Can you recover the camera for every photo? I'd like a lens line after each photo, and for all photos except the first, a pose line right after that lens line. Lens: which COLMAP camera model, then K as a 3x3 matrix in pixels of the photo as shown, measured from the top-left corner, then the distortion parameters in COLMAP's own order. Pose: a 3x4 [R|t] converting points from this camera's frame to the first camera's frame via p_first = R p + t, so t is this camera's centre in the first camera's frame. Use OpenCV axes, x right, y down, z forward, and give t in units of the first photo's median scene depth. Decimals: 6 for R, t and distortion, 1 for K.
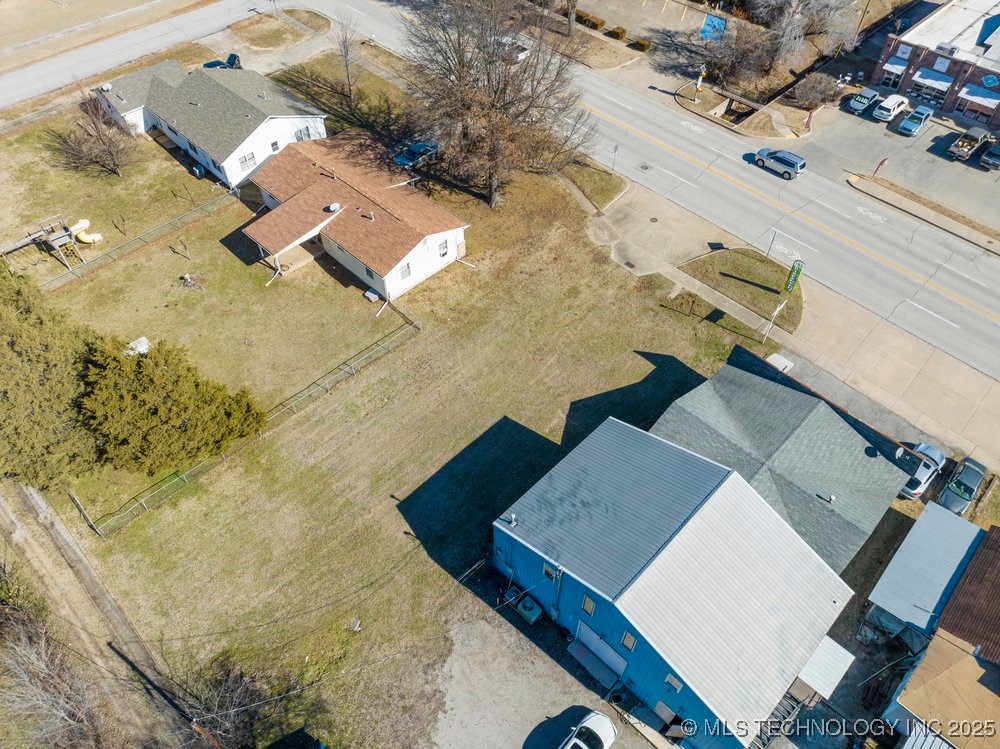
lens RADIAL K [[705.0, 0, 494.6], [0, 705.0, 380.7], [0, 0, 1]] dist [-0.047676, 0.014038]
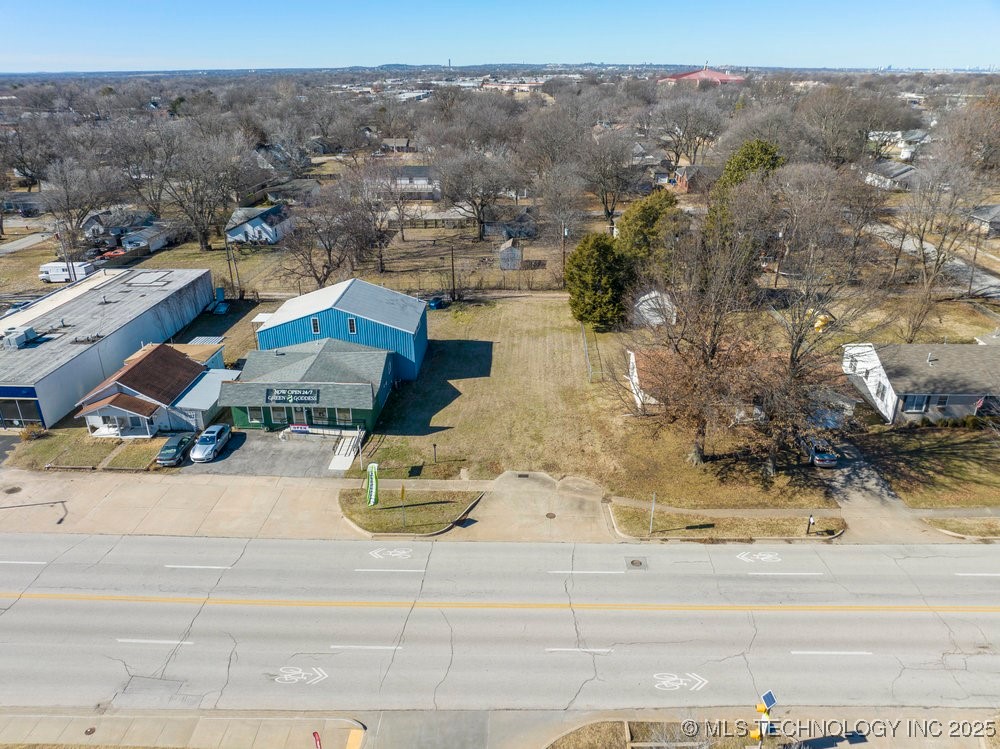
lens RADIAL K [[705.0, 0, 494.6], [0, 705.0, 380.7], [0, 0, 1]] dist [-0.047676, 0.014038]
pose [[-0.738120, 0.283445, -0.612239, 0.801288], [-0.514087, 0.351378, 0.782463, -0.974291], [0.436913, 0.892296, -0.113644, 1.035019]]
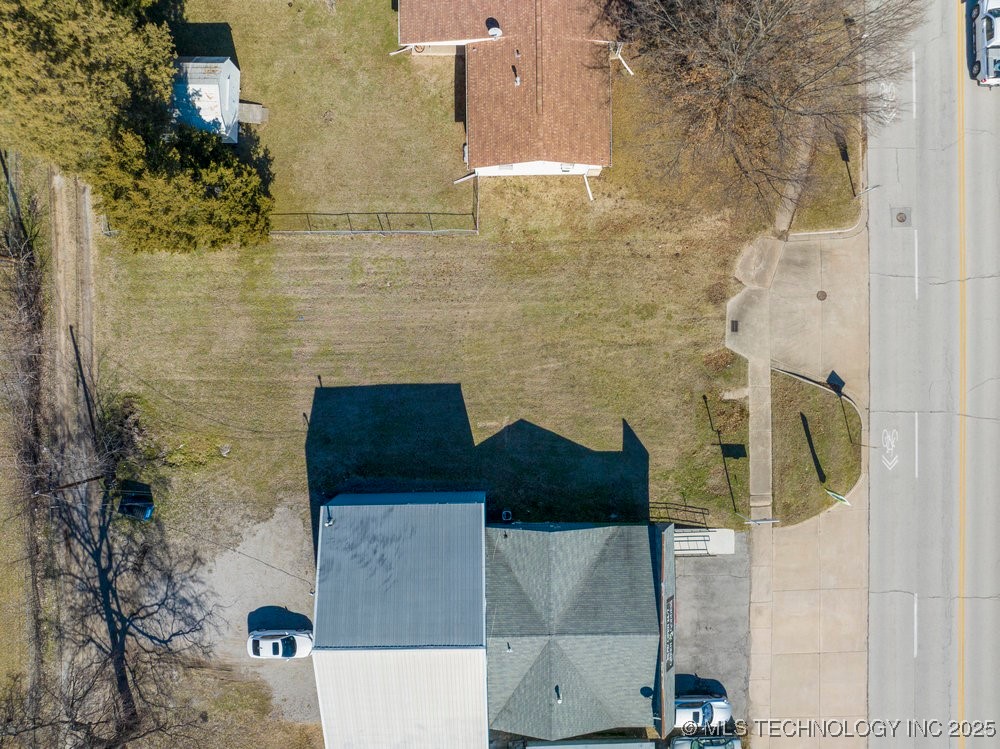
lens RADIAL K [[705.0, 0, 494.6], [0, 705.0, 380.7], [0, 0, 1]] dist [-0.047676, 0.014038]
pose [[0.718044, 0.695980, -0.004957, 0.043171], [-0.527113, 0.548446, 0.649121, -0.541197], [0.454494, -0.463485, 0.760669, 0.240025]]
